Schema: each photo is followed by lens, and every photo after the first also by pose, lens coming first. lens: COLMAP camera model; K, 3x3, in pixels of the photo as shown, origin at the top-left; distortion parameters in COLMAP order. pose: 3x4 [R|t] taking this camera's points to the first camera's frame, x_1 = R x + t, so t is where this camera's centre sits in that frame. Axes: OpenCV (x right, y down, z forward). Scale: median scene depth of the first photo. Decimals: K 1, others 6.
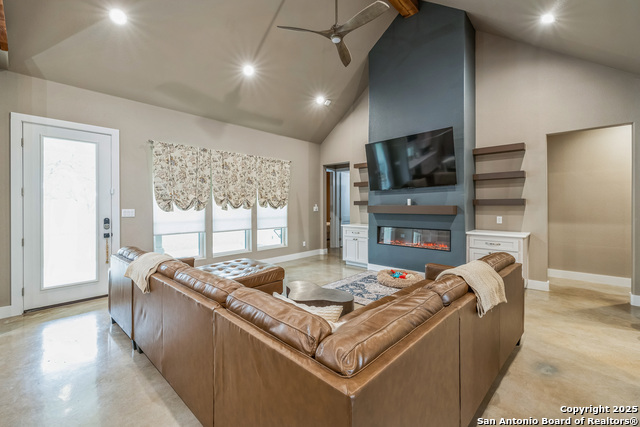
lens RADIAL K [[271.7, 0, 319.1], [0, 271.7, 206.0], [0, 0, 1]] dist [0.002050, -0.000540]
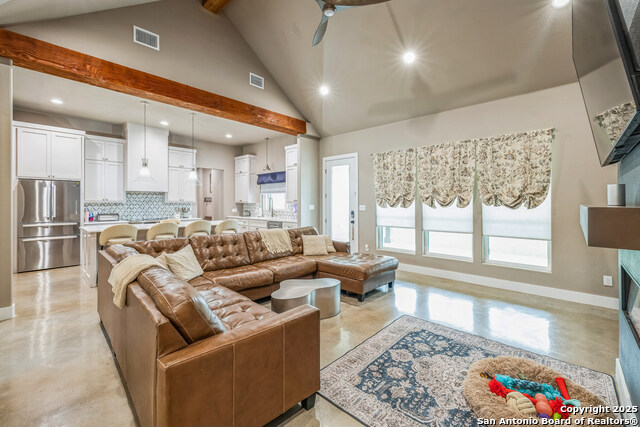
lens RADIAL K [[271.7, 0, 319.8], [0, 271.7, 203.8], [0, 0, 1]] dist [0.002050, -0.000540]
pose [[-0.005842, 0.005852, -0.999966, 0.644741], [-0.006110, 0.999964, 0.005888, -0.003123], [0.999964, 0.006144, -0.005806, 0.678183]]
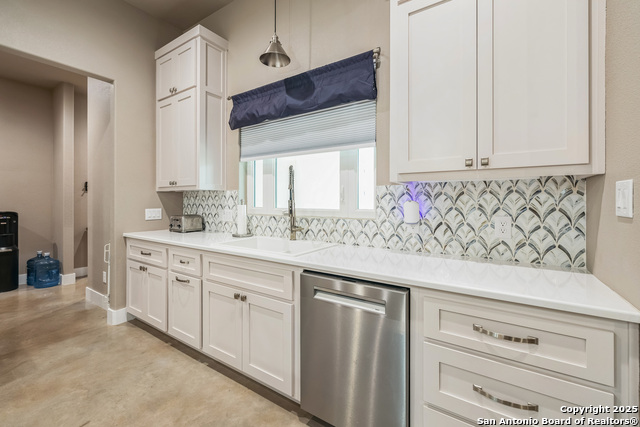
lens RADIAL K [[271.7, 0, 318.5], [0, 271.7, 197.9], [0, 0, 1]] dist [0.002050, -0.000540]
pose [[0.153366, -0.011018, -0.988108, -0.583252], [-0.005635, 0.999912, -0.012024, 0.027023], [0.988153, 0.007412, 0.153290, 0.345538]]
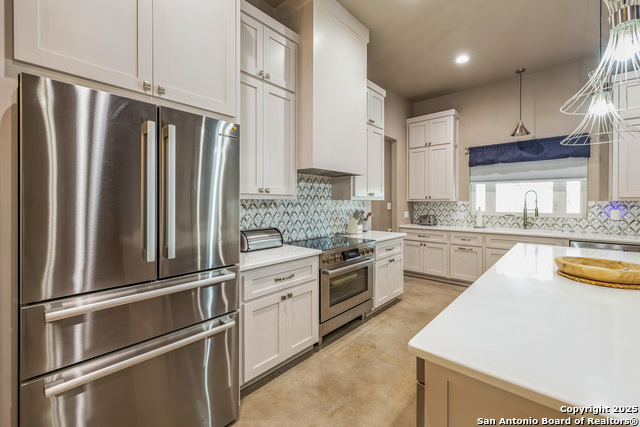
lens RADIAL K [[271.7, 0, 320.0], [0, 271.7, 202.9], [0, 0, 1]] dist [0.002050, -0.000540]
pose [[0.020483, 0.004185, -0.999781, -0.204700], [-0.004279, 0.999982, 0.004099, 0.009342], [0.999781, 0.004194, 0.020500, -0.286354]]
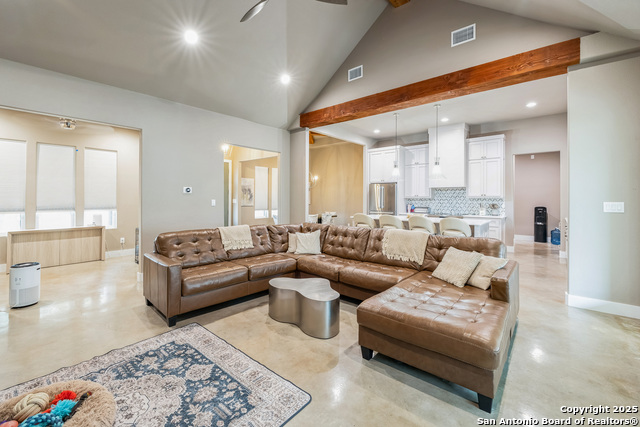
lens RADIAL K [[271.7, 0, 318.4], [0, 271.7, 200.2], [0, 0, 1]] dist [0.002050, -0.000540]
pose [[-0.999443, 0.002139, -0.033293, -0.020088], [0.001718, 0.999918, 0.012660, -0.003539], [0.033318, 0.012596, -0.999365, 1.255481]]
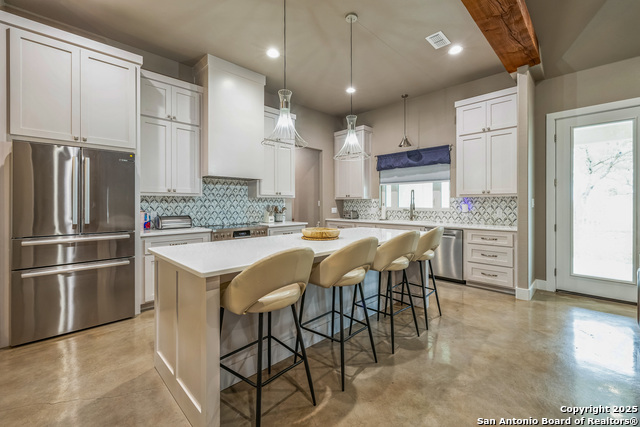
lens RADIAL K [[271.7, 0, 320.5], [0, 271.7, 203.6], [0, 0, 1]] dist [0.002050, -0.000540]
pose [[-0.041509, 0.001286, -0.999137, 0.045355], [-0.001560, 0.999998, 0.001352, 0.024183], [0.999137, 0.001615, -0.041507, 0.058473]]
